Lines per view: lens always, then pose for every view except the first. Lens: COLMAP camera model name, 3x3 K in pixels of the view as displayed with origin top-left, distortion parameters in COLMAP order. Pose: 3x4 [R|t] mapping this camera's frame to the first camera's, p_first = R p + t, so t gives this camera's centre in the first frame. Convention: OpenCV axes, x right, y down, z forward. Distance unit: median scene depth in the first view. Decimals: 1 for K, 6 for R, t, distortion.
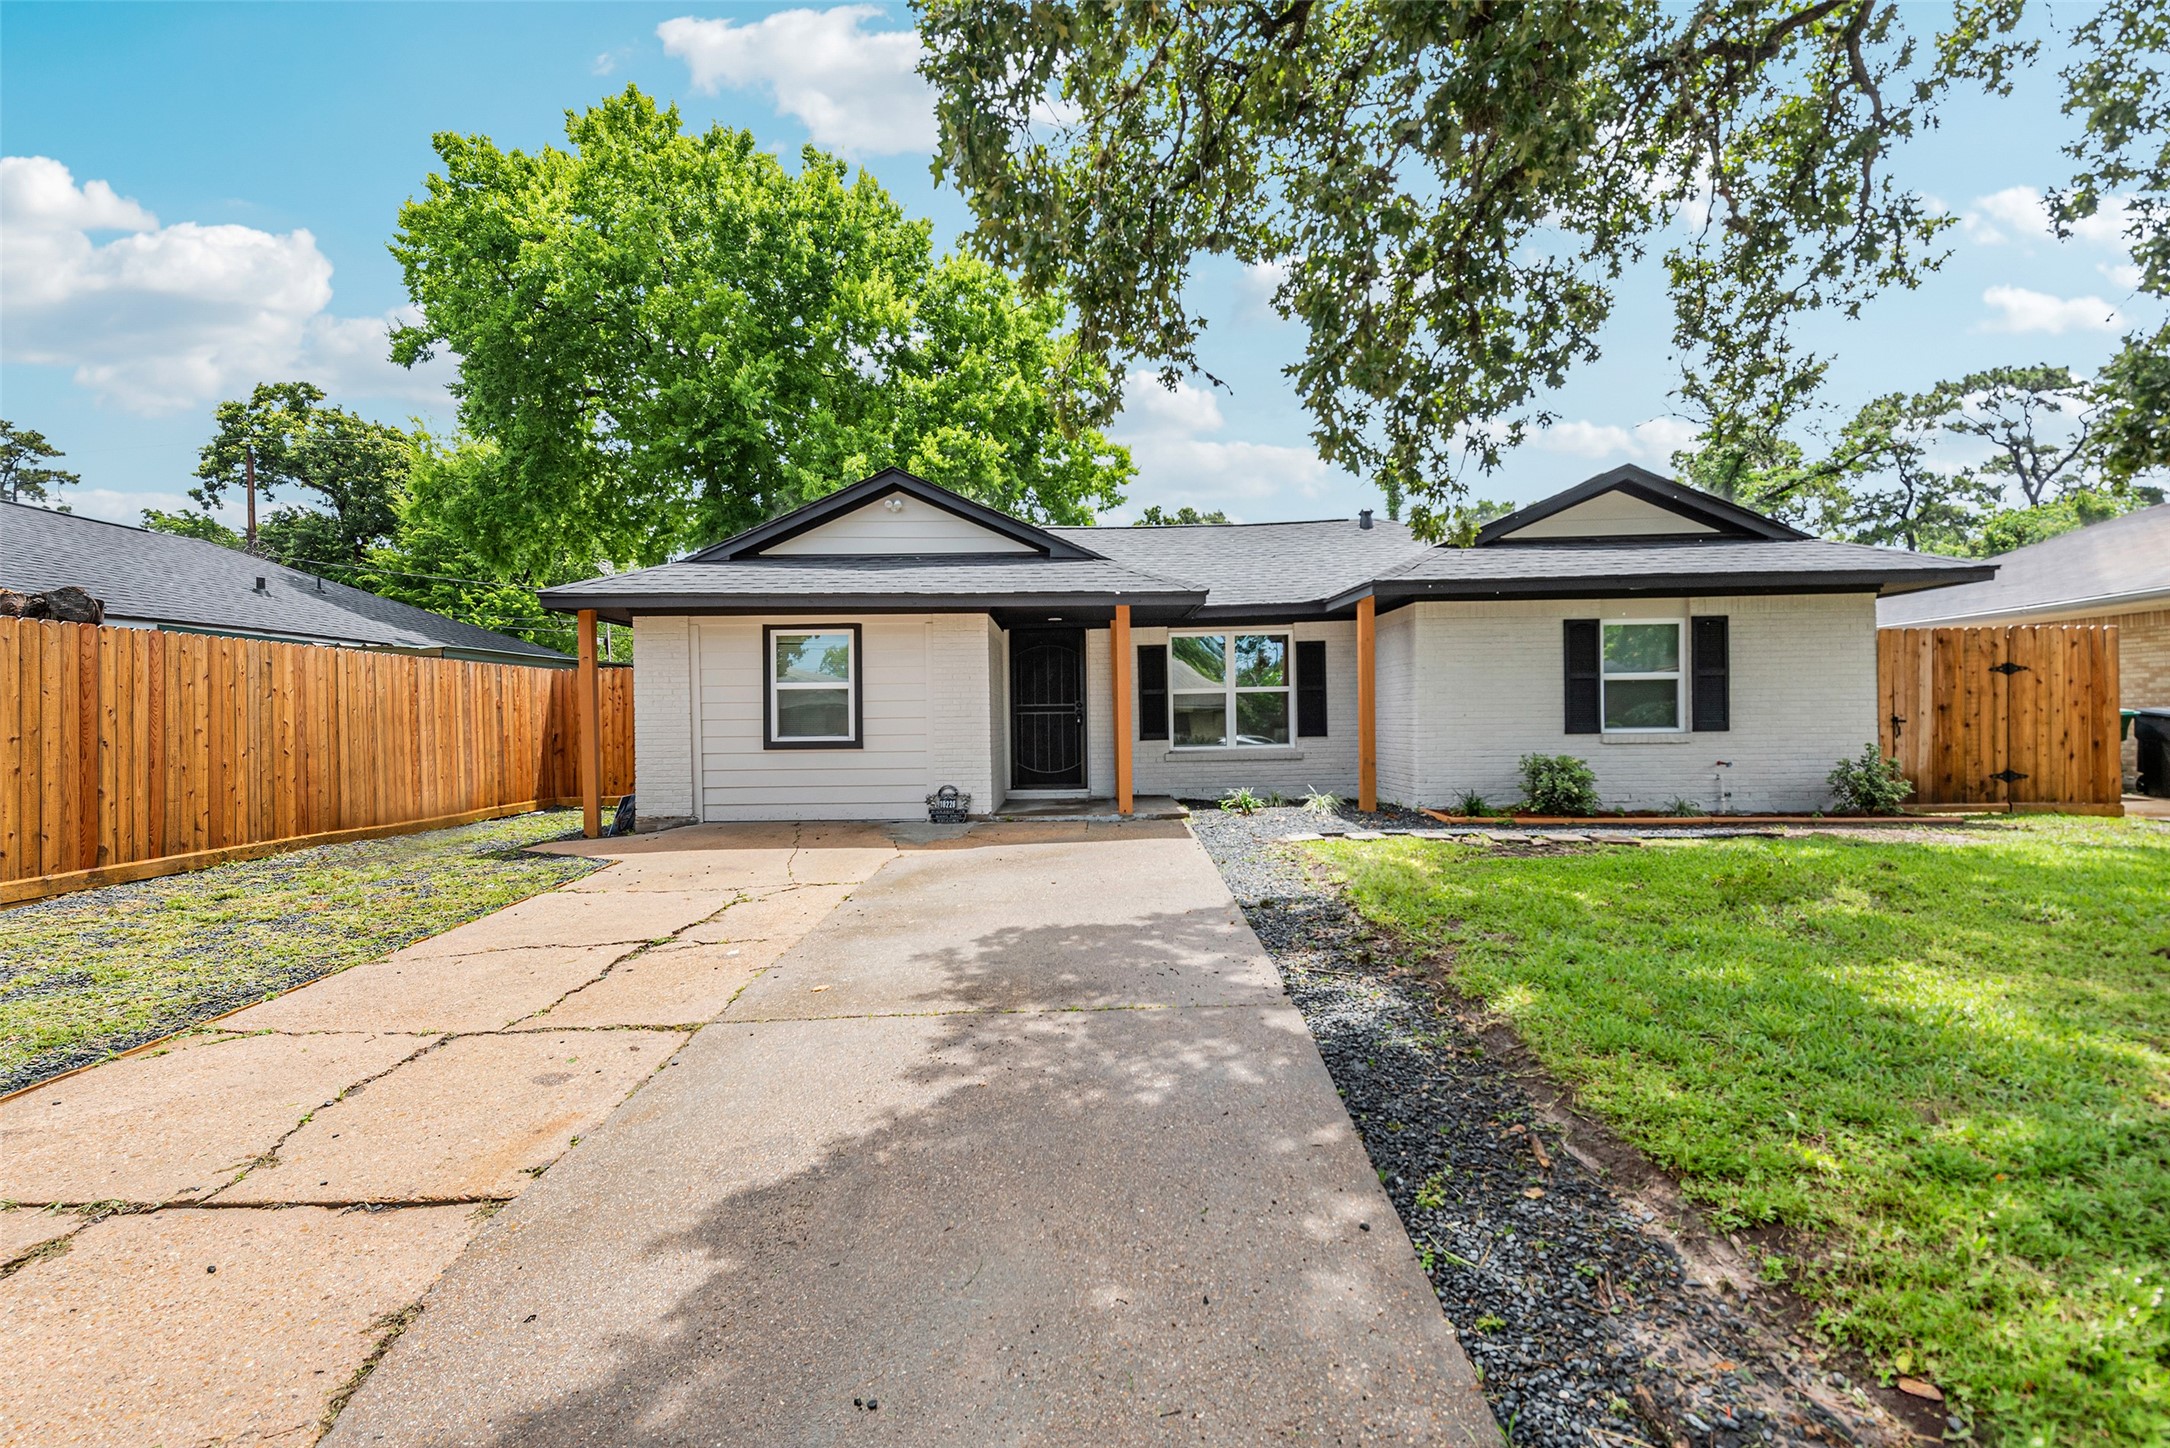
lens RADIAL K [[1020.1, 0, 1086.2], [0, 1020.1, 734.4], [0, 0, 1]] dist [0.016199, 0.000313]
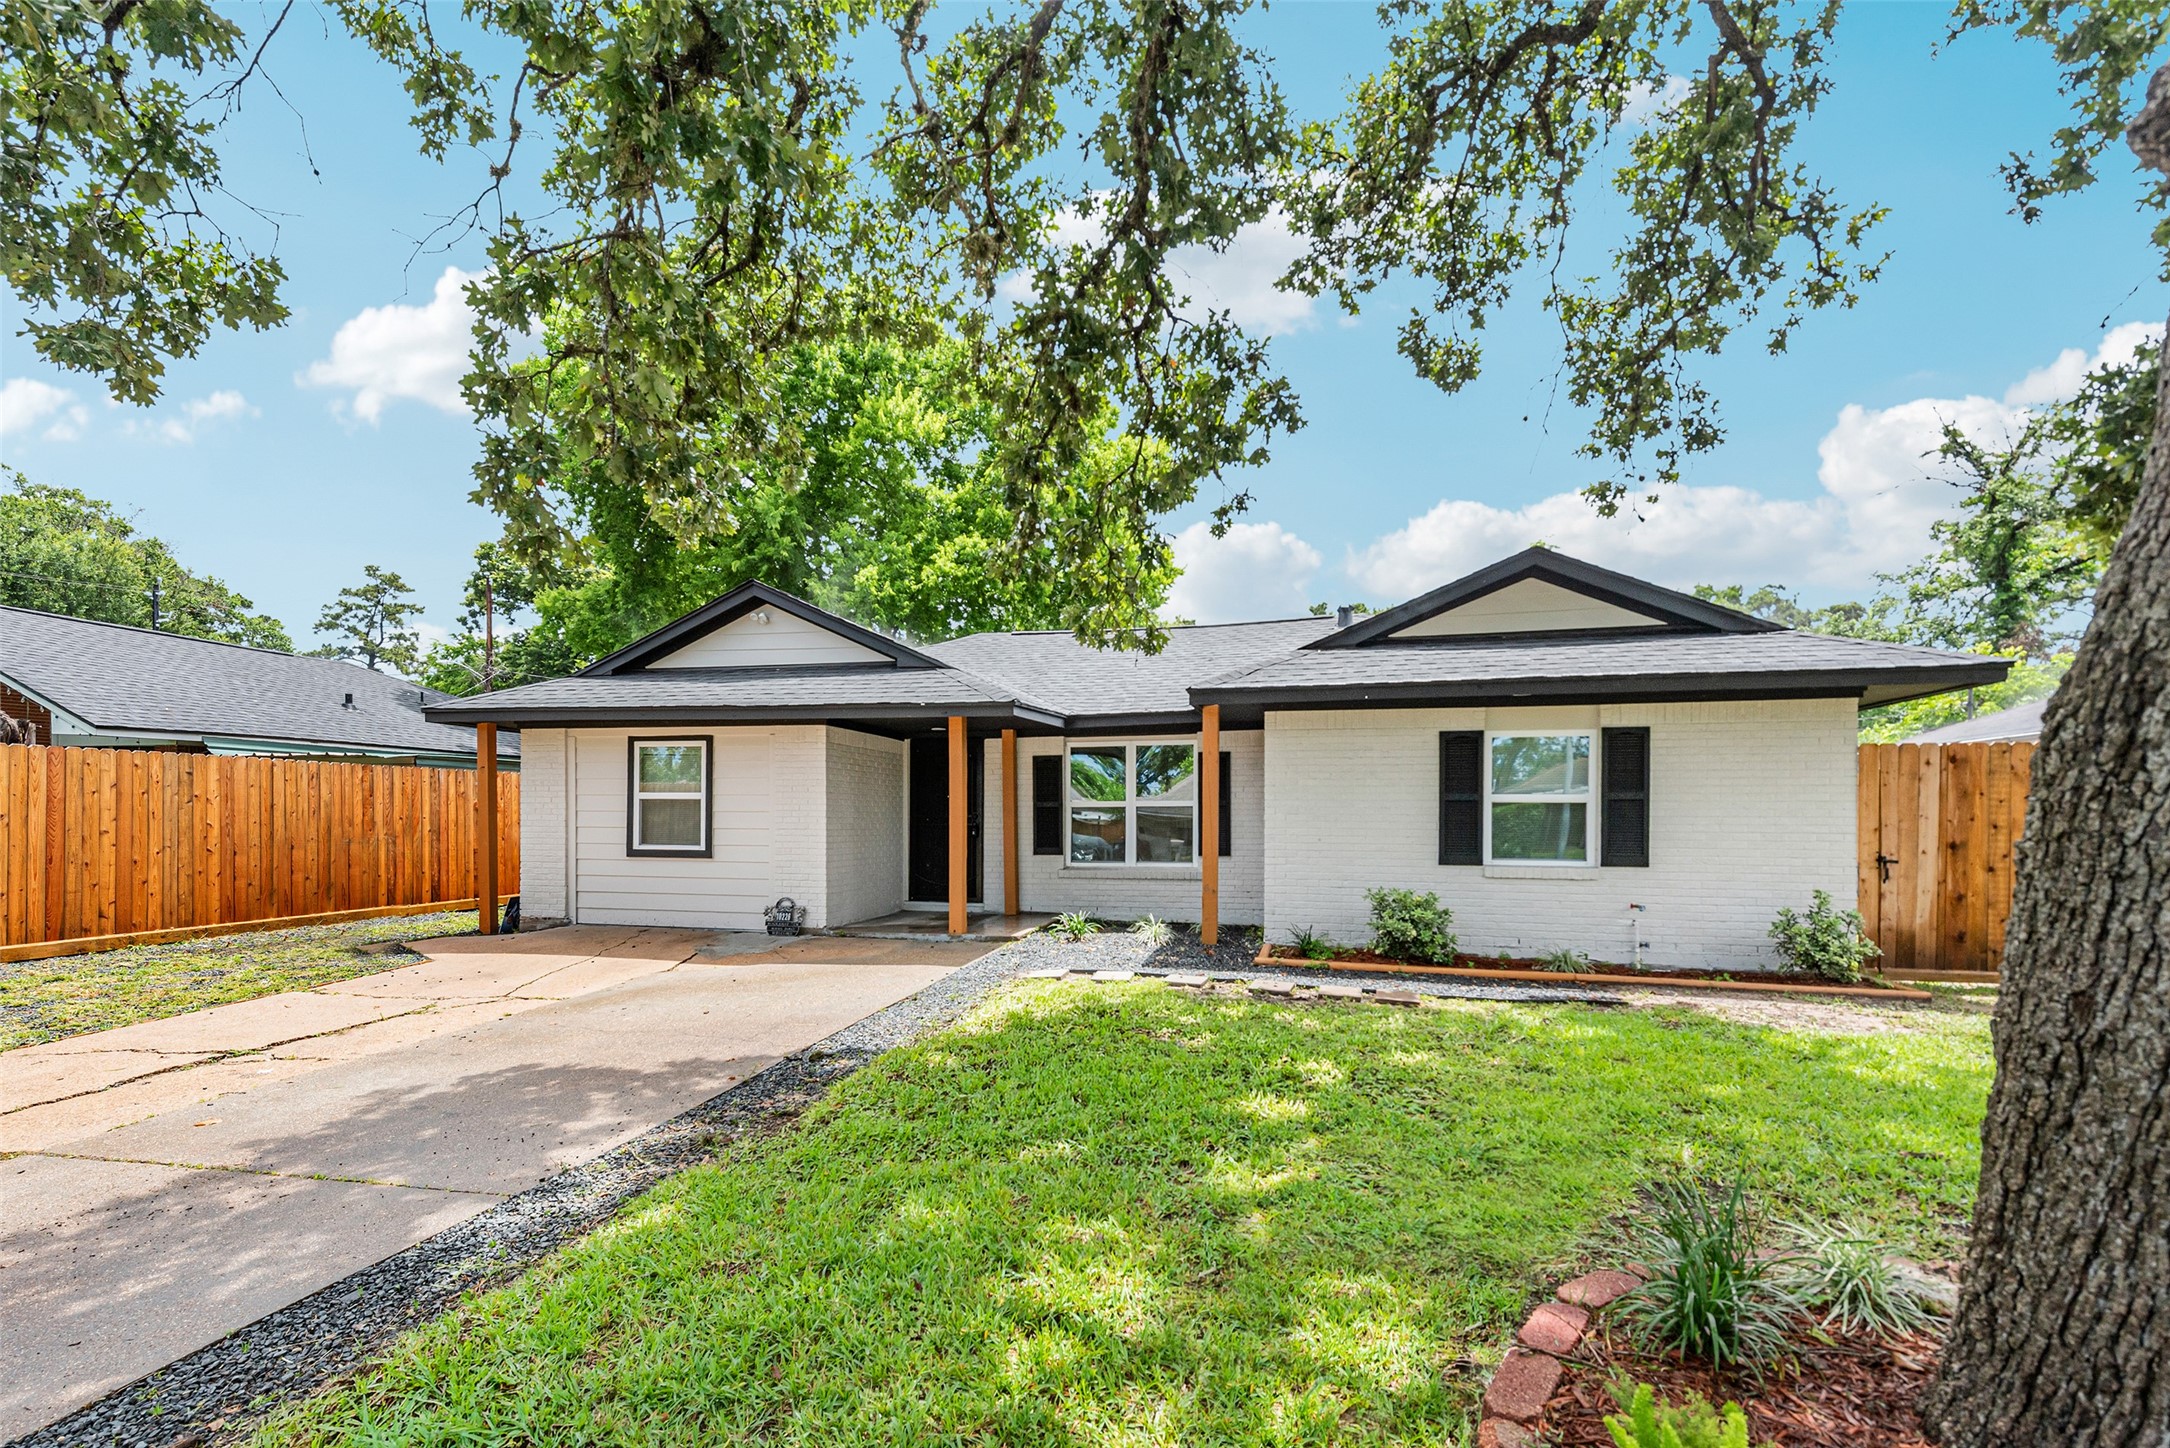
lens RADIAL K [[994.8, 0, 1084.1], [0, 994.8, 824.5], [0, 0, 1]] dist [0.009362, -0.001017]
pose [[0.972899, 0.020742, -0.230298, 0.369542], [-0.021842, 0.999759, -0.002228, -0.025876], [0.230197, 0.007198, 0.973117, 0.120392]]
